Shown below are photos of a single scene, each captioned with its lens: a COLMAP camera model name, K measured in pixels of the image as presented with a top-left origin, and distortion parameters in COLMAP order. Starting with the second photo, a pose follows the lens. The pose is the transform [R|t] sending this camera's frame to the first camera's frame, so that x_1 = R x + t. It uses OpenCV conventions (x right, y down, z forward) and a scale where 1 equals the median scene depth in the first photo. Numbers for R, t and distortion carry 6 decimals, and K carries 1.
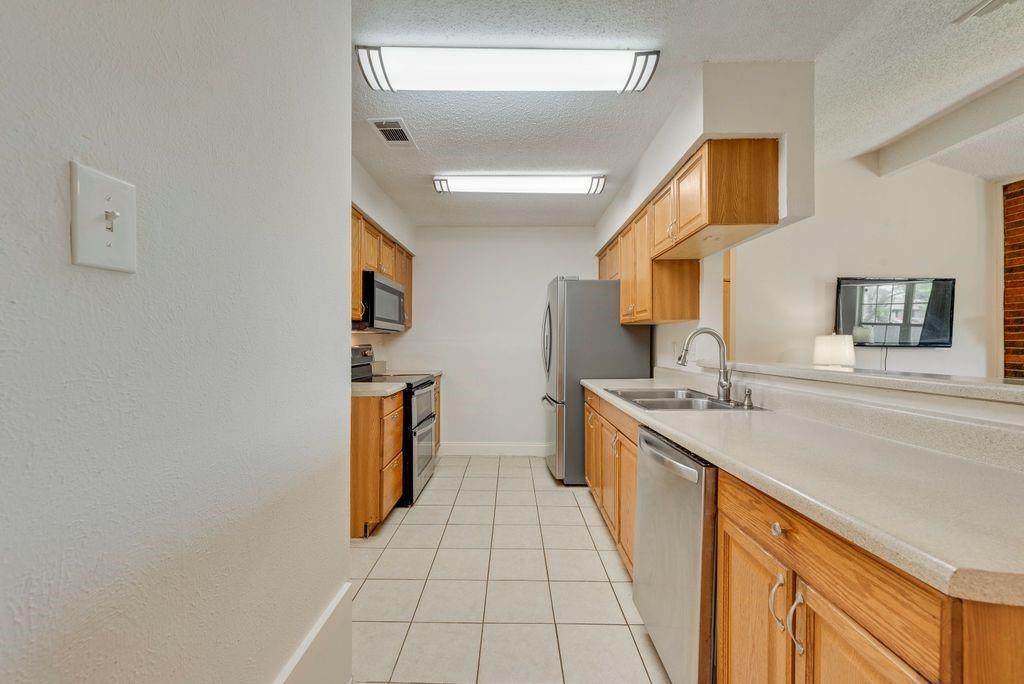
lens RADIAL K [[399.0, 0, 496.0], [0, 399.0, 346.7], [0, 0, 1]] dist [0.004657, -0.001664]
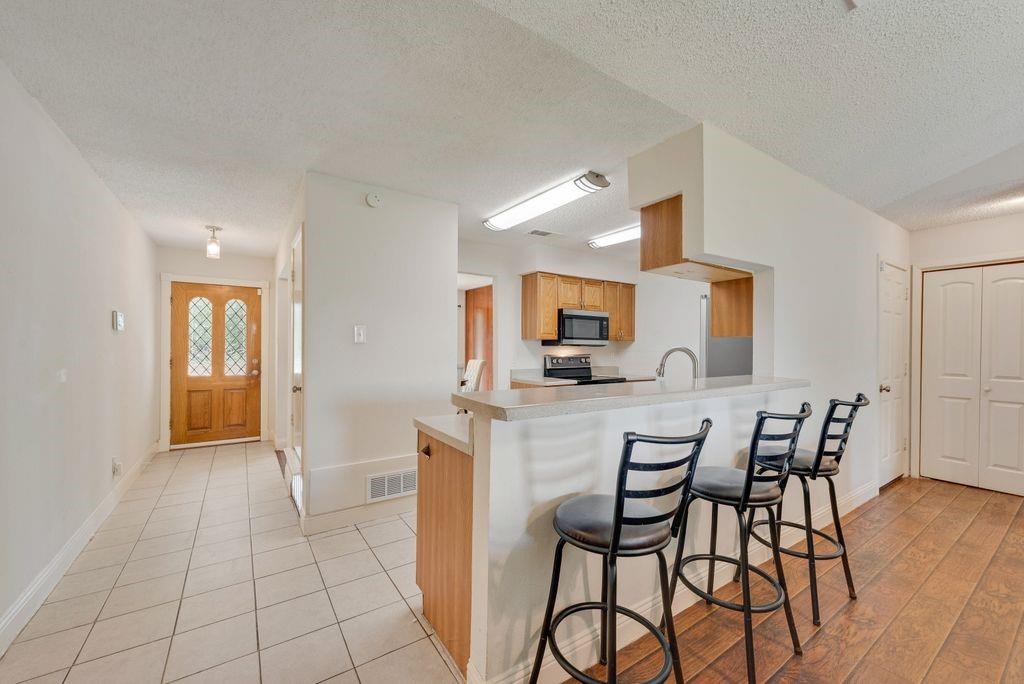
lens RADIAL K [[399.0, 0, 509.2], [0, 399.0, 345.4], [0, 0, 1]] dist [0.004657, -0.001664]
pose [[0.584724, -0.006800, -0.811204, 0.781959], [-0.008705, 0.999855, -0.014656, -0.016707], [0.811186, 0.015631, 0.584580, -0.085969]]
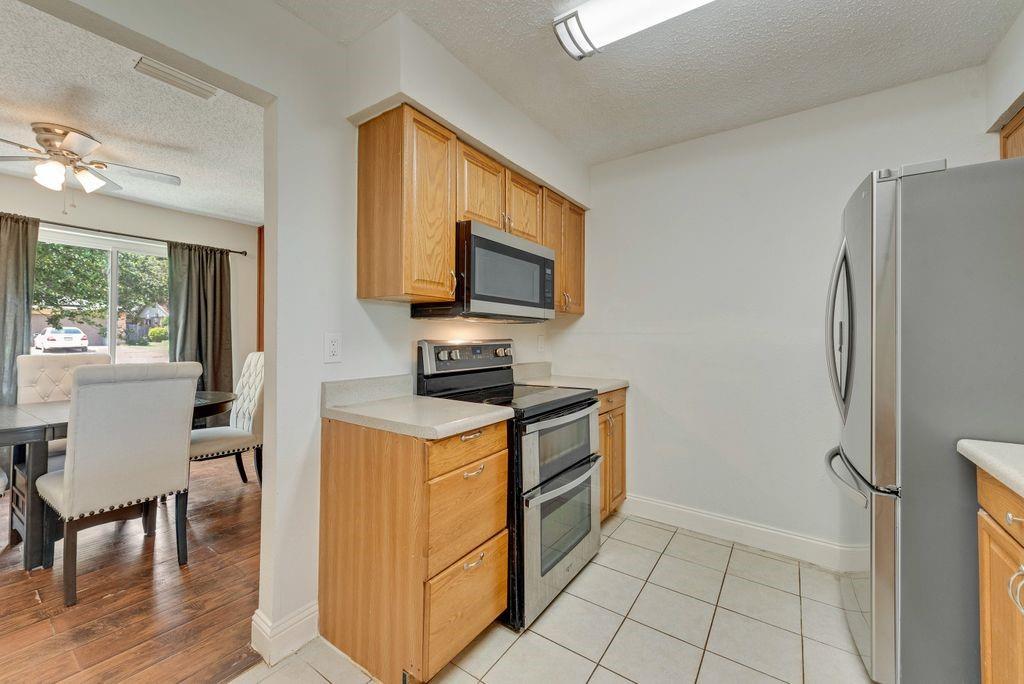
lens RADIAL K [[399.0, 0, 507.6], [0, 399.0, 332.7], [0, 0, 1]] dist [0.004657, -0.001664]
pose [[0.836358, -0.003359, -0.548173, 0.070427], [-0.007579, 0.999815, -0.017690, -0.005681], [0.548131, 0.018950, 0.836178, 0.481179]]
